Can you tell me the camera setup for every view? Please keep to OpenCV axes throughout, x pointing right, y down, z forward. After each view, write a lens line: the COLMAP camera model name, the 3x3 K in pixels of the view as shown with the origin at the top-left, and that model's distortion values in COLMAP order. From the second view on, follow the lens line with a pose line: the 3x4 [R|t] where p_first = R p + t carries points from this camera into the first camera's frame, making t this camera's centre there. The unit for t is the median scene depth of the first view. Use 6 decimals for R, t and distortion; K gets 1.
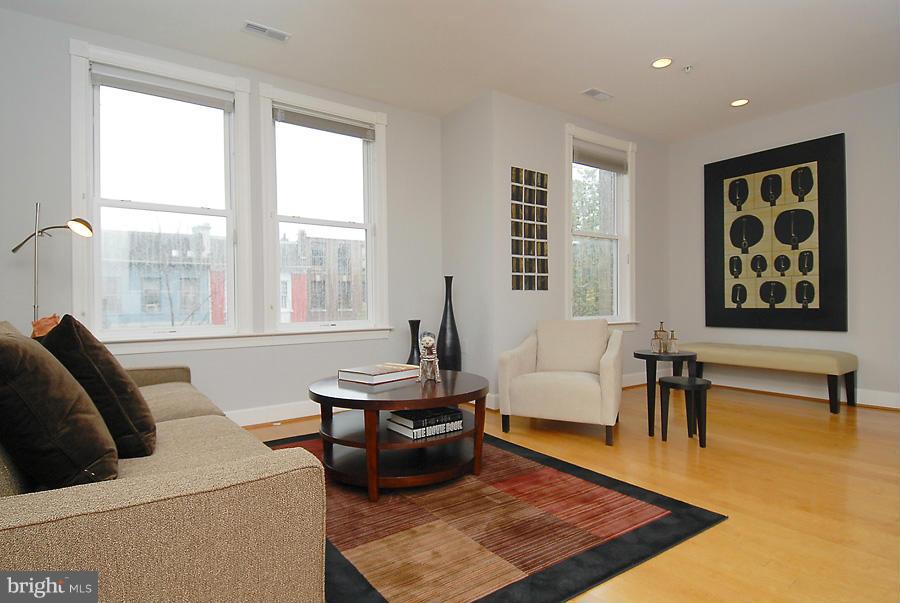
lens RADIAL K [[484.2, 0, 424.7], [0, 484.2, 300.4], [0, 0, 1]] dist [0.002569, 0.000208]
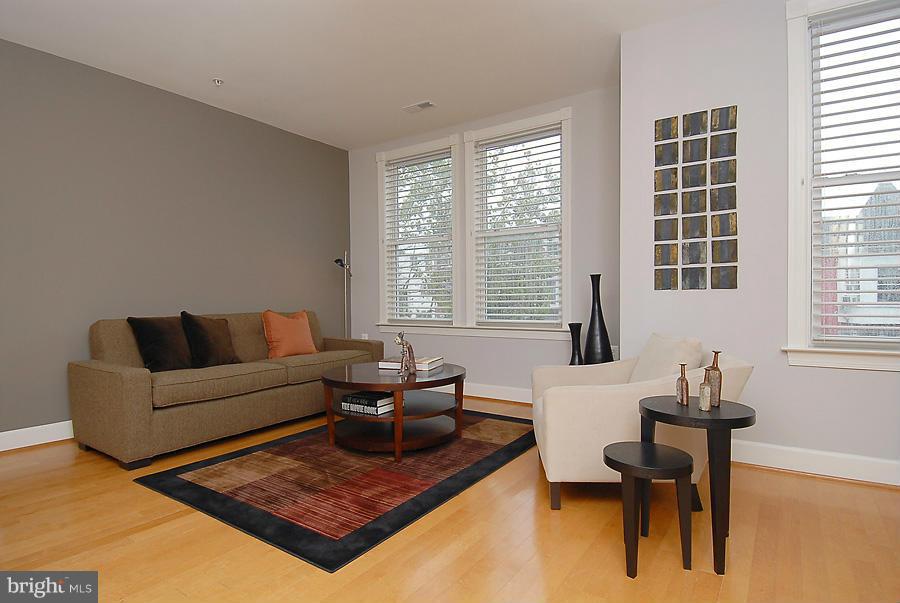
lens RADIAL K [[478.4, 0, 450.0], [0, 478.4, 301.5], [0, 0, 1]] dist [0.046838, -0.061210]
pose [[0.379246, 0.011047, -0.925230, 0.724422], [0.005278, 0.999887, 0.014102, -0.015338], [0.925281, -0.010232, 0.379144, 0.429070]]
